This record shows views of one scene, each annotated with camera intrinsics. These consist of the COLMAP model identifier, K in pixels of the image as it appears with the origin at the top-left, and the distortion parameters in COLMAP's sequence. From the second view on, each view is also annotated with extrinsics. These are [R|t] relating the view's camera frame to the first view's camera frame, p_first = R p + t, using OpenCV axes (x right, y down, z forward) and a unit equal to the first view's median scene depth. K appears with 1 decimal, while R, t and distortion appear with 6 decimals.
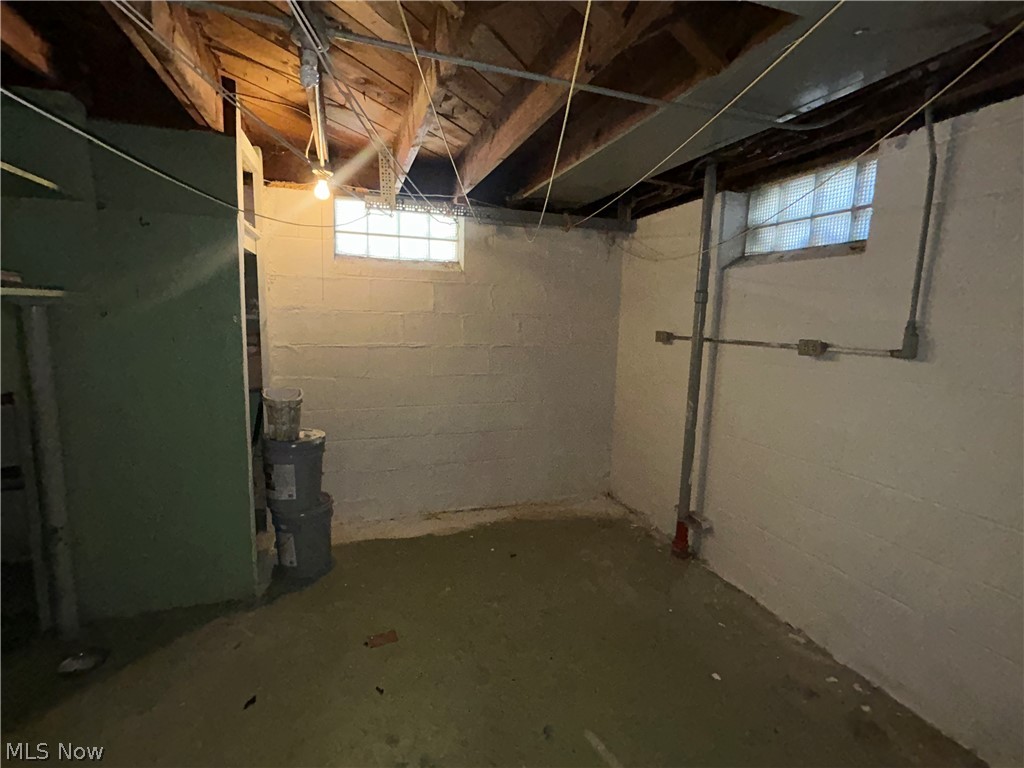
lens RADIAL K [[490.1, 0, 511.6], [0, 490.1, 384.2], [0, 0, 1]] dist [0.002106, 0.001439]
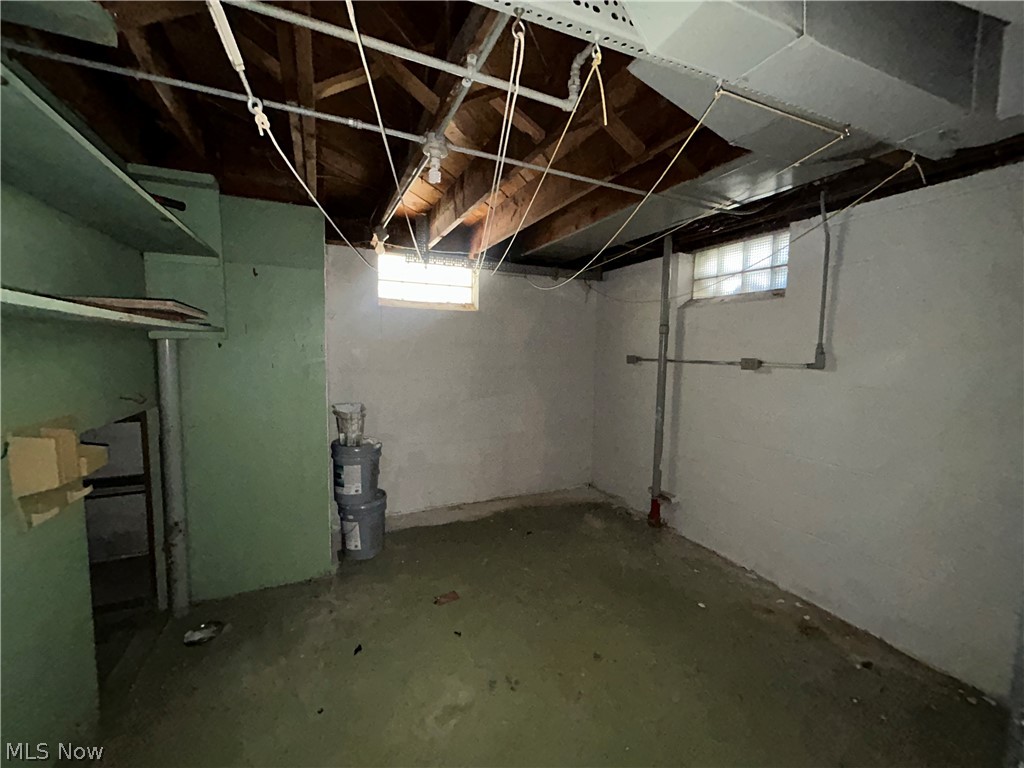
lens RADIAL K [[417.6, 0, 511.9], [0, 417.6, 385.4], [0, 0, 1]] dist [0.003230, -0.001025]
pose [[0.994365, -0.021417, 0.103826, -0.158798], [0.026527, 0.998491, -0.048083, 0.021548], [-0.102640, 0.050566, 0.993432, -0.095578]]
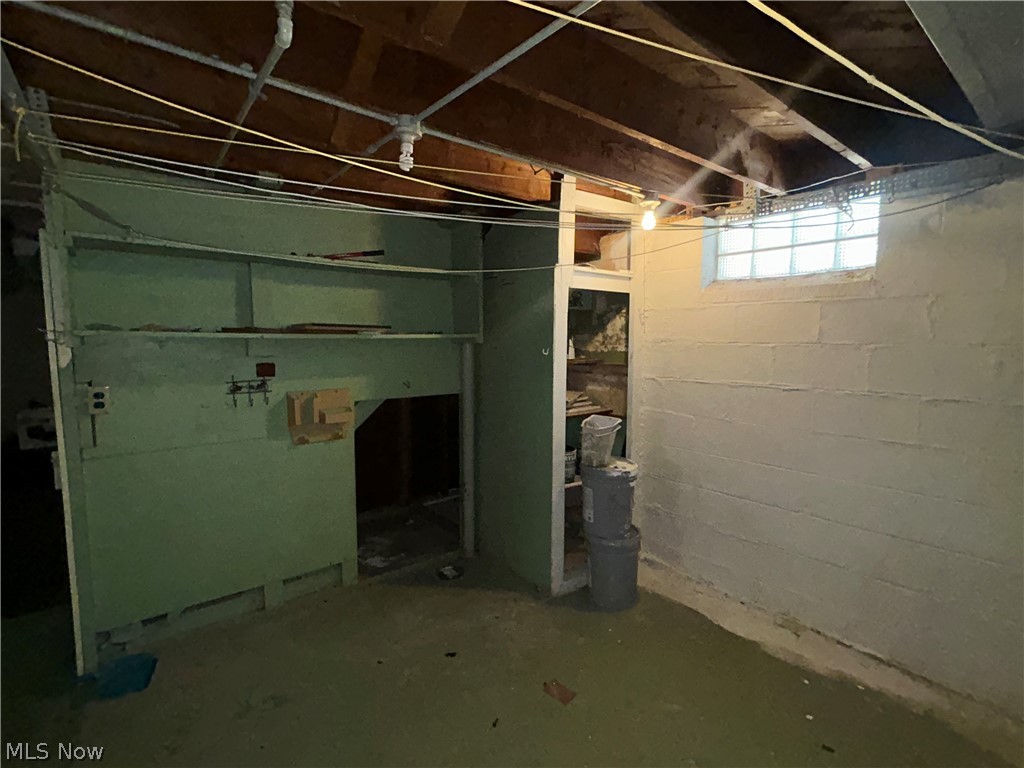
lens RADIAL K [[490.1, 0, 510.5], [0, 490.1, 383.7], [0, 0, 1]] dist [0.002106, 0.001439]
pose [[0.345412, 0.064763, -0.936214, 0.442635], [-0.125852, 0.991801, 0.022176, -0.059417], [0.929974, 0.110164, 0.350731, 0.424397]]
